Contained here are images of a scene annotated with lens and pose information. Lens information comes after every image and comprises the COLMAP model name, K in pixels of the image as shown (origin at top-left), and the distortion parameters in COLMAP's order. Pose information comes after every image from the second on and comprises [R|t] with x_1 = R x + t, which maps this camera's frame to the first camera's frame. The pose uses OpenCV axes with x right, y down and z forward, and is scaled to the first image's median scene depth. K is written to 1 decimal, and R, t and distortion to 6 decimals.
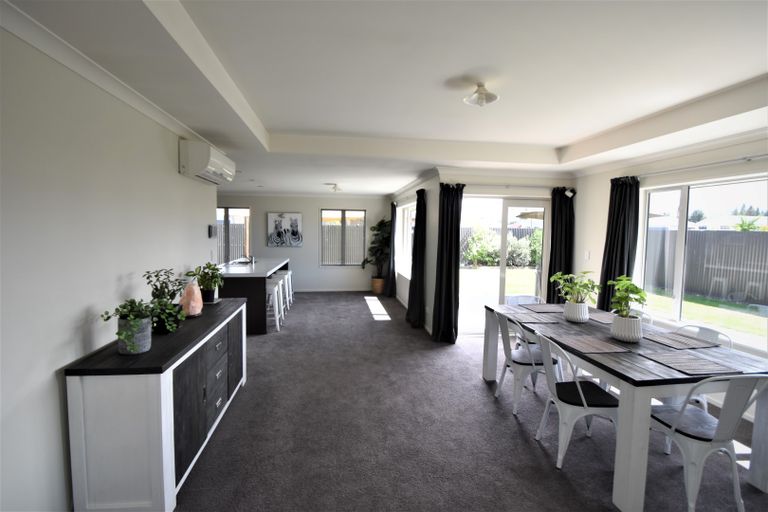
lens RADIAL K [[357.0, 0, 384.0], [0, 357.0, 256.0], [0, 0, 1]] dist [-0.001636, -0.000236]
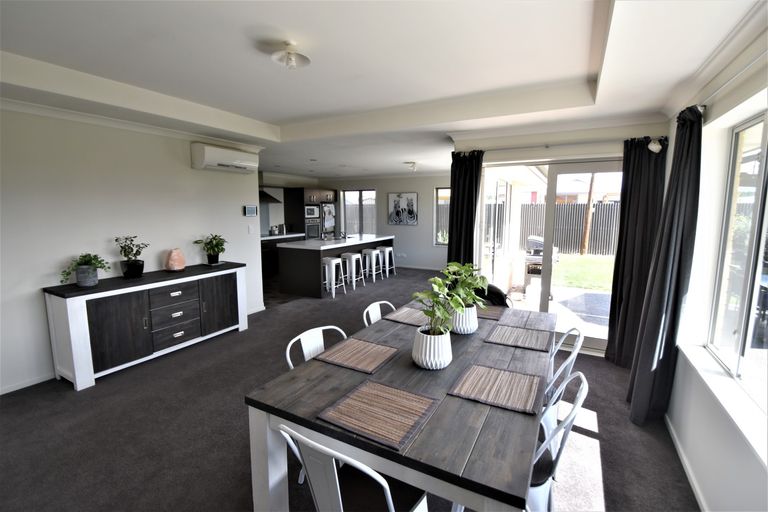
lens RADIAL K [[347.9, 0, 384.0], [0, 347.9, 256.0], [0, 0, 1]] dist [0.000697, 0.000074]
pose [[0.802248, 0.069968, -0.592876, 0.501660], [-0.034503, 0.996882, 0.070958, -0.008932], [0.595993, -0.036470, 0.802161, 0.208550]]
